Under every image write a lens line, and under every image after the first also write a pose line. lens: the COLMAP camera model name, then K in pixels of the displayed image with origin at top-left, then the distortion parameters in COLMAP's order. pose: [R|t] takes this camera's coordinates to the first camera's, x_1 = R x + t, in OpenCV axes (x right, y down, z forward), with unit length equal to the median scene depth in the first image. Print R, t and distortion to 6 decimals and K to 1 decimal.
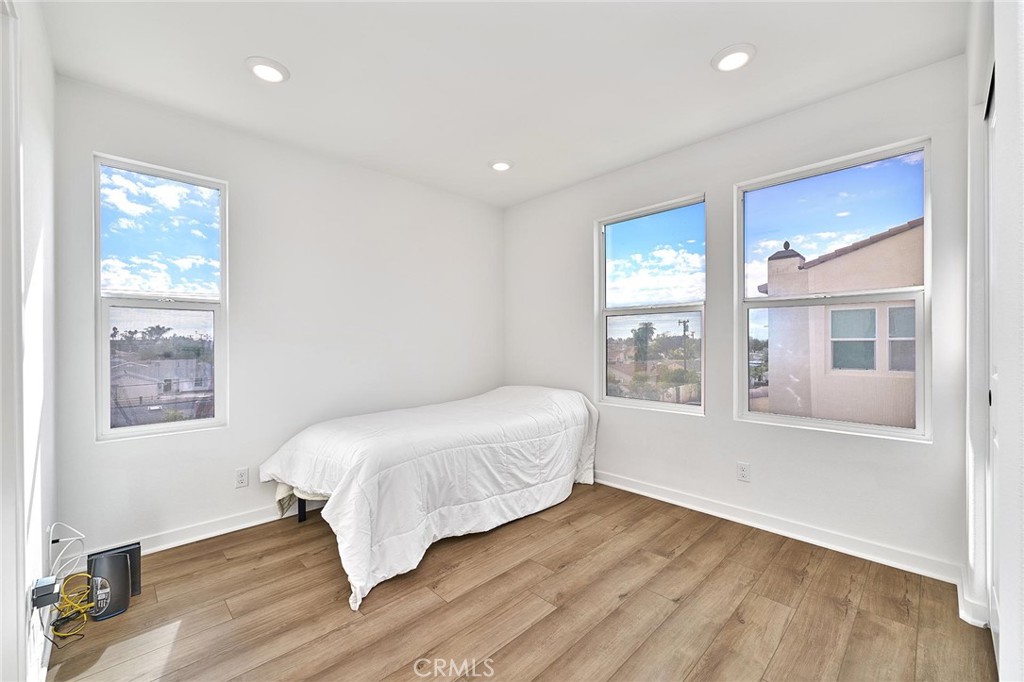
lens RADIAL K [[420.6, 0, 512.4], [0, 420.6, 342.5], [0, 0, 1]] dist [0.000101, -0.000426]
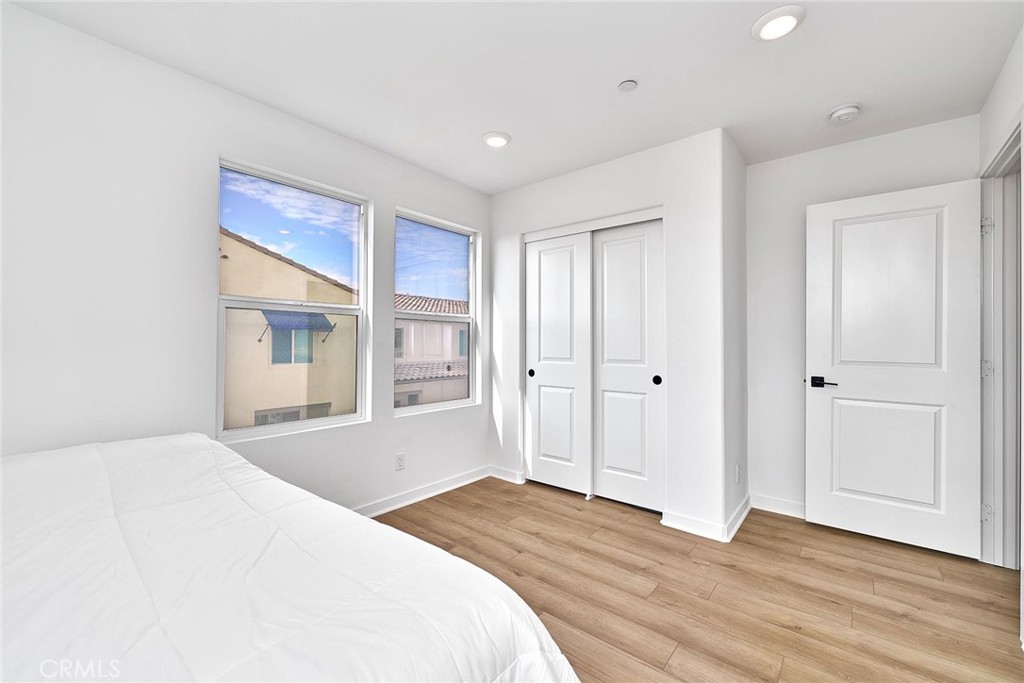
lens RADIAL K [[420.6, 0, 510.1], [0, 420.6, 345.3], [0, 0, 1]] dist [0.000101, -0.000426]
pose [[-0.107447, 0.004627, 0.994200, -0.712665], [0.005884, 0.999975, -0.004018, -0.000546], [-0.994193, 0.005418, -0.107471, 0.955534]]
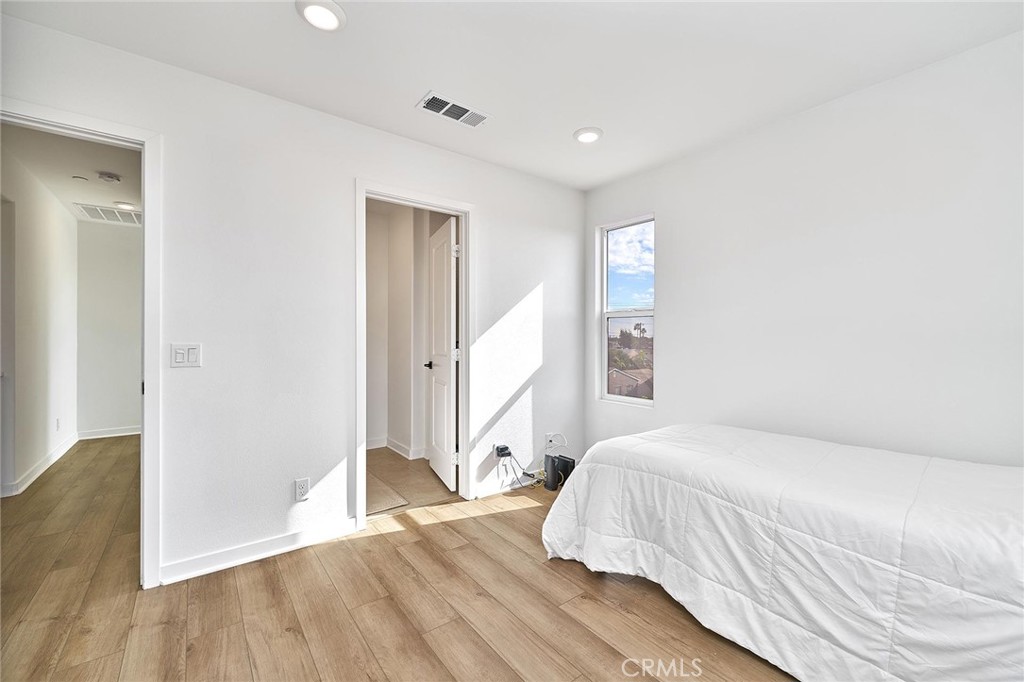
lens RADIAL K [[420.6, 0, 506.9], [0, 420.6, 336.4], [0, 0, 1]] dist [0.000101, -0.000426]
pose [[-0.133835, 0.001381, -0.991003, 0.686665], [-0.009027, 0.999956, 0.002613, -0.010621], [0.990962, 0.009295, -0.133817, 0.830764]]
